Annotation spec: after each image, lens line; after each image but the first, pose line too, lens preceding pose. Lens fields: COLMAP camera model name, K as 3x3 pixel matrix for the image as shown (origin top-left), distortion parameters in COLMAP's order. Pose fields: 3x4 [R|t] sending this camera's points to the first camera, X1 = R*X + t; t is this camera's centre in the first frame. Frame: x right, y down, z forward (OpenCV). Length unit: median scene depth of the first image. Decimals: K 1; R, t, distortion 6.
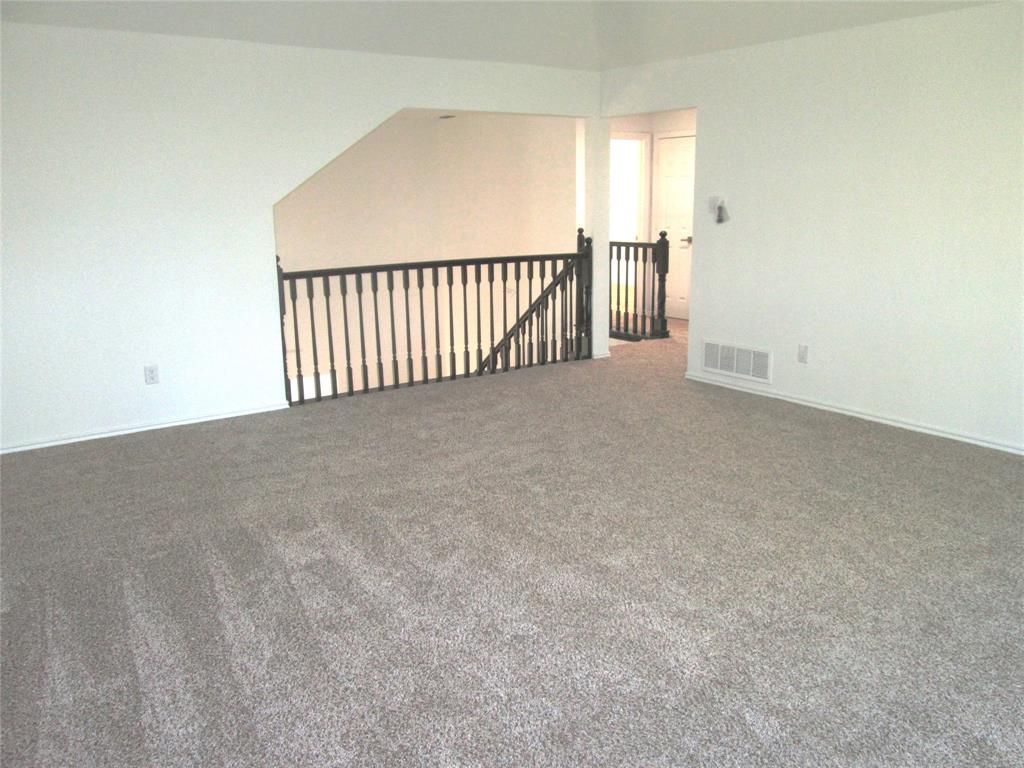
lens RADIAL K [[874.5, 0, 507.8], [0, 874.5, 383.8], [0, 0, 1]] dist [-0.033135, 0.023374]
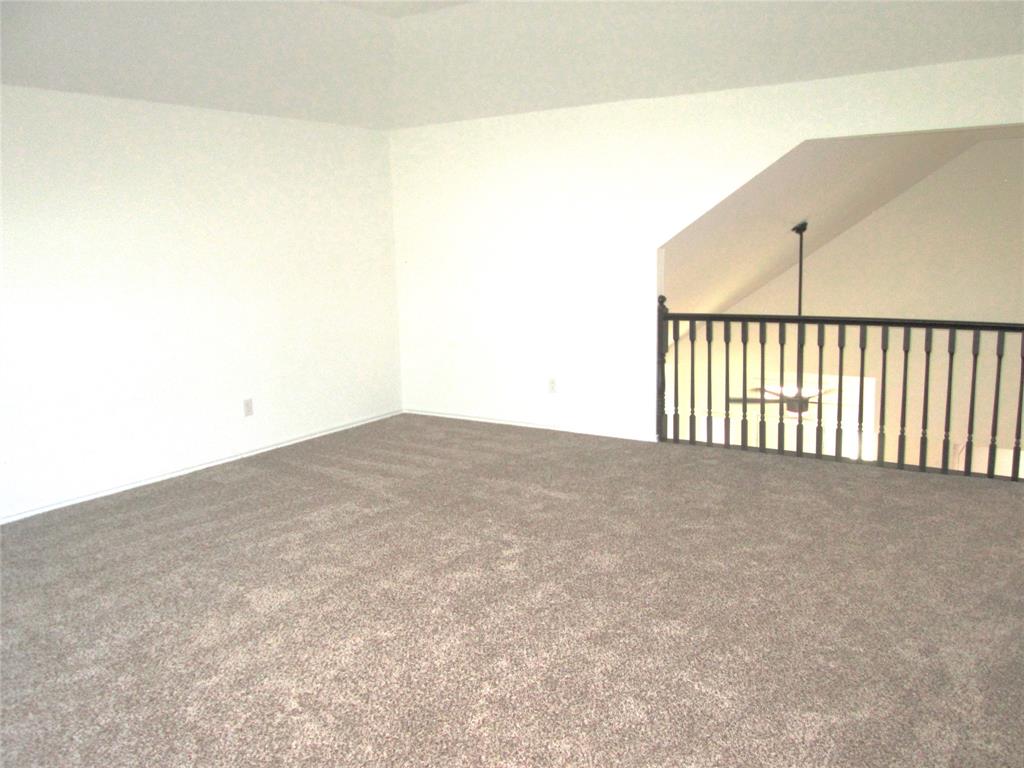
lens RADIAL K [[874.5, 0, 512.1], [0, 874.5, 383.1], [0, 0, 1]] dist [-0.033135, 0.023374]
pose [[0.372767, 0.162068, -0.913662, 0.637103], [-0.190220, 0.977065, 0.095706, -0.110555], [0.908219, 0.138121, 0.395046, 0.434405]]
